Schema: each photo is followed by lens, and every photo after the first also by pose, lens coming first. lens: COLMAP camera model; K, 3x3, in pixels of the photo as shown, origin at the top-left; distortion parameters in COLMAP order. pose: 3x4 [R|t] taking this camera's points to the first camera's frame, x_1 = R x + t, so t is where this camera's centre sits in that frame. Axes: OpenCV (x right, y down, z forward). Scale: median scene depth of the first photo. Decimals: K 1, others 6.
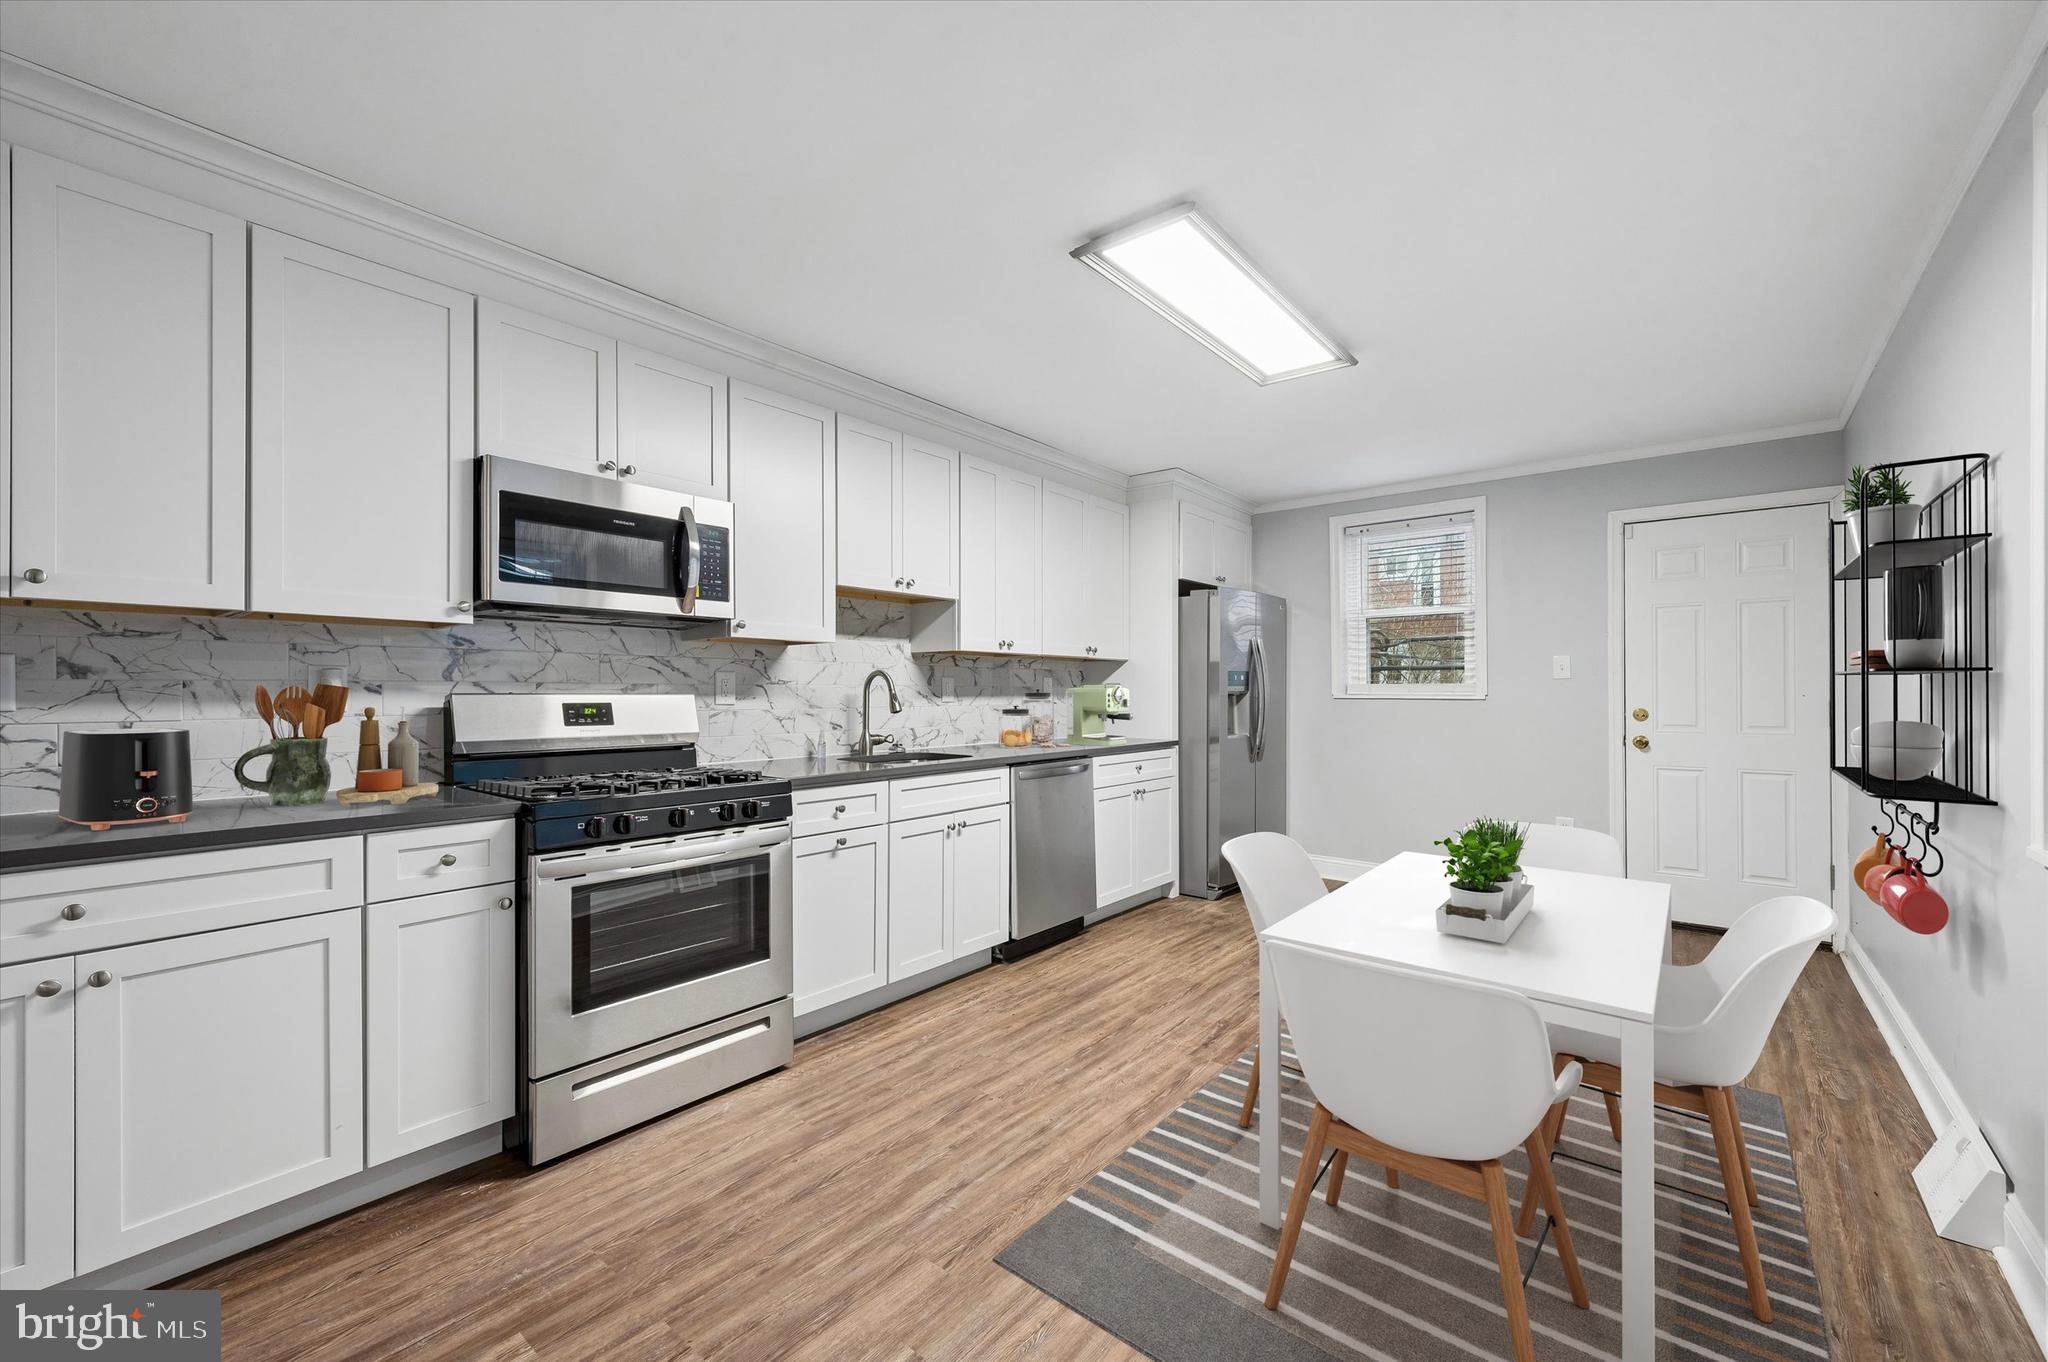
lens RADIAL K [[836.1, 0, 1024.0], [0, 836.1, 681.0], [0, 0, 1]] dist [0.008461, 0.000098]
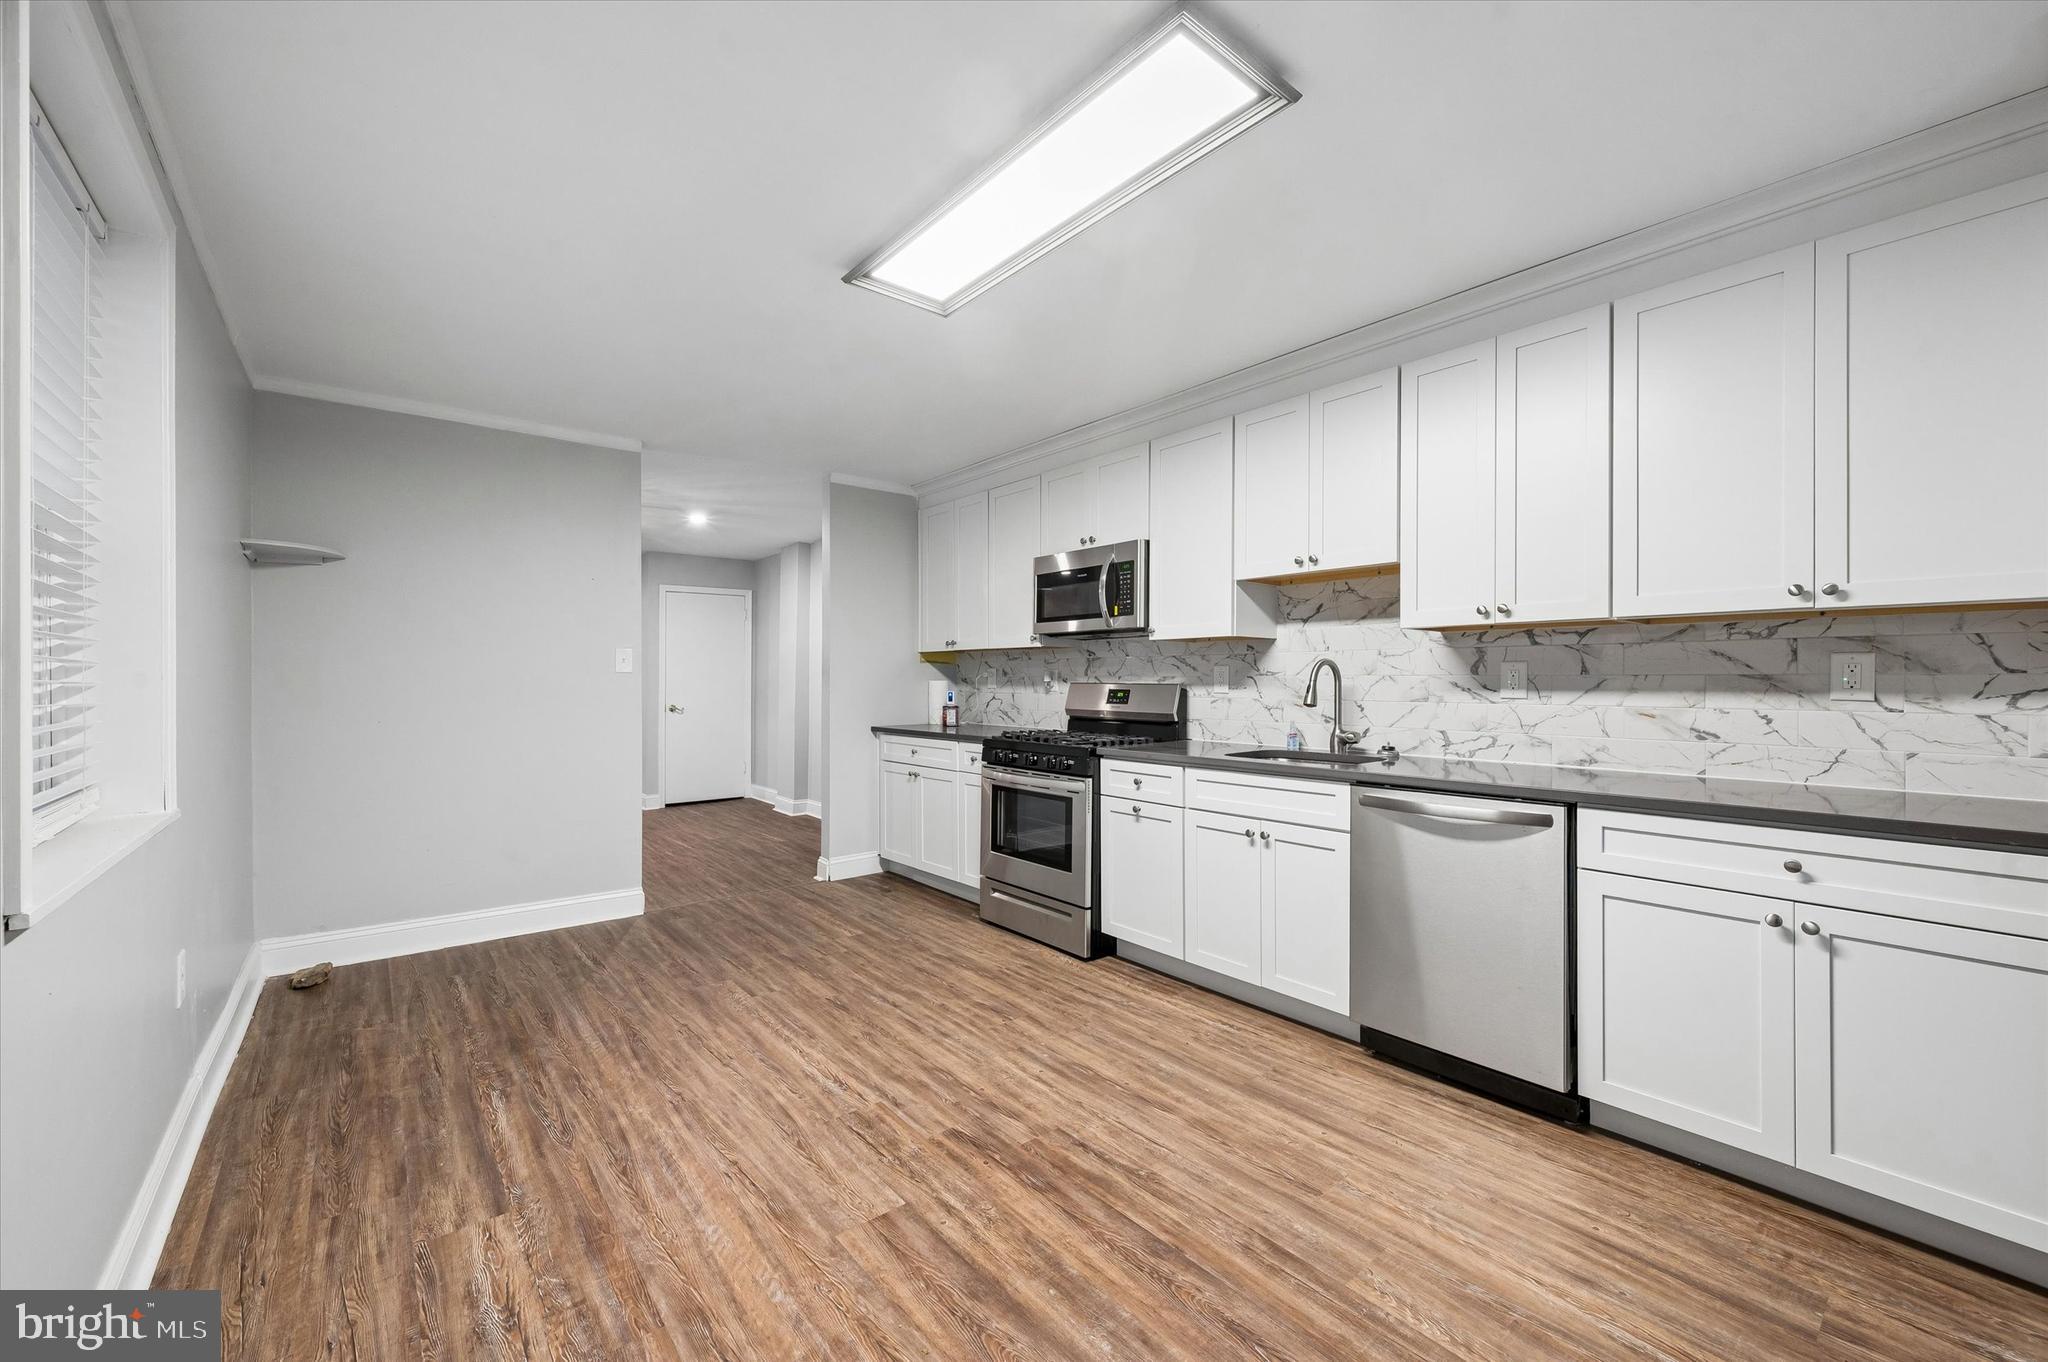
lens RADIAL K [[806.5, 0, 1024.0], [0, 806.5, 681.0], [0, 0, 1]] dist [-0.000671, 0.000091]
pose [[-0.199957, 0.000706, -0.979804, 0.884188], [0.011019, 0.999938, -0.001528, 0.010428], [0.979743, -0.011102, -0.199953, 1.025835]]
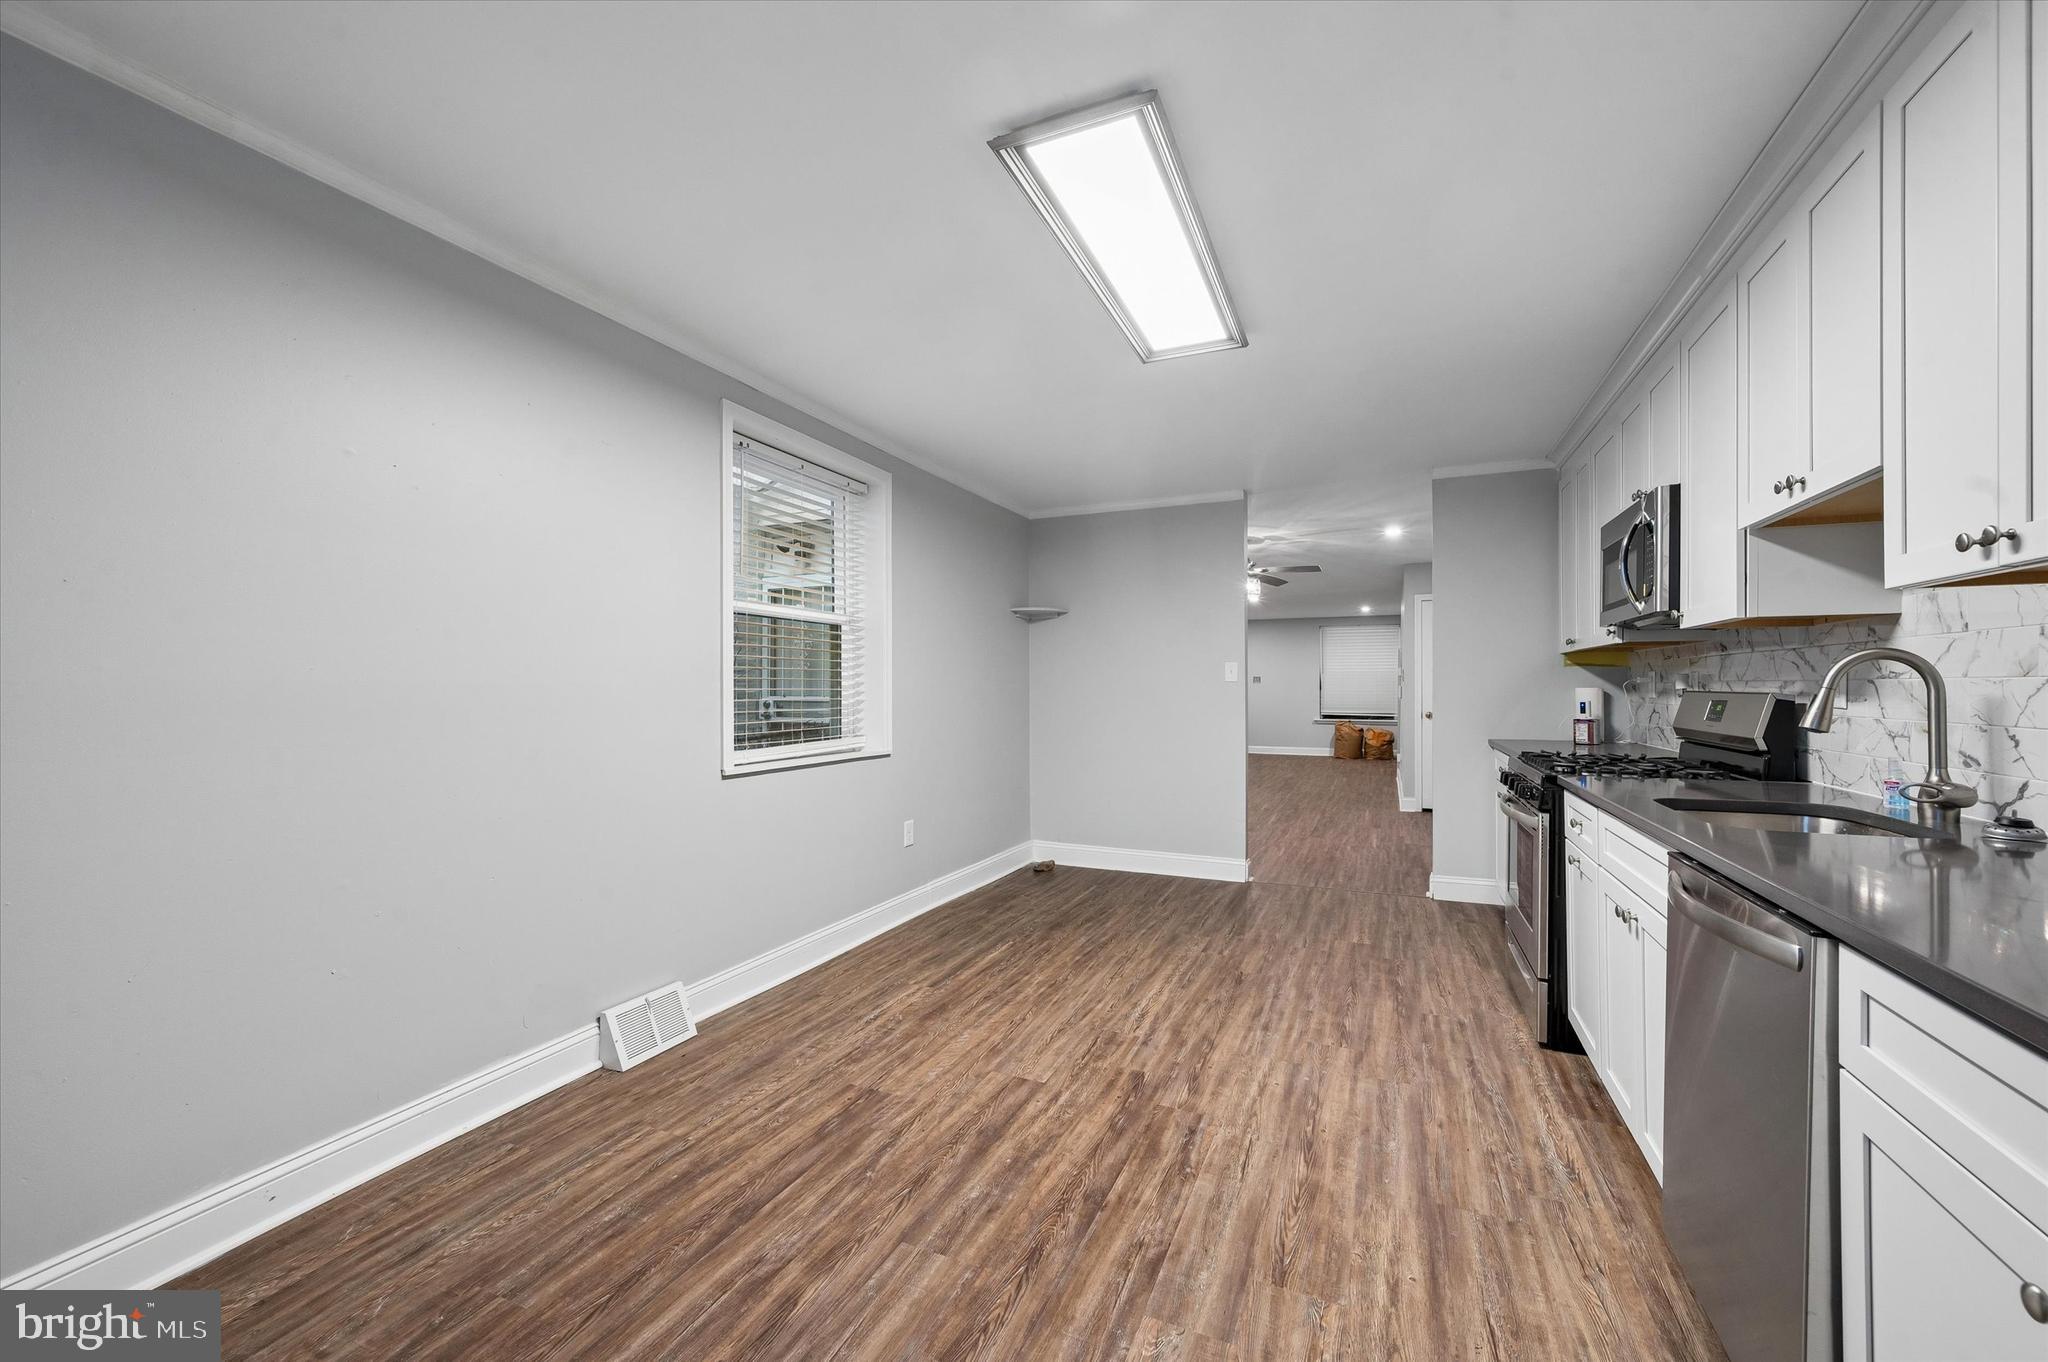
lens RADIAL K [[806.5, 0, 1024.0], [0, 806.5, 681.0], [0, 0, 1]] dist [-0.000671, 0.000091]
pose [[-0.965122, -0.001173, -0.261797, 0.535852], [0.004061, 0.999803, -0.019451, 0.016515], [0.261768, -0.019836, -0.964927, 1.595445]]
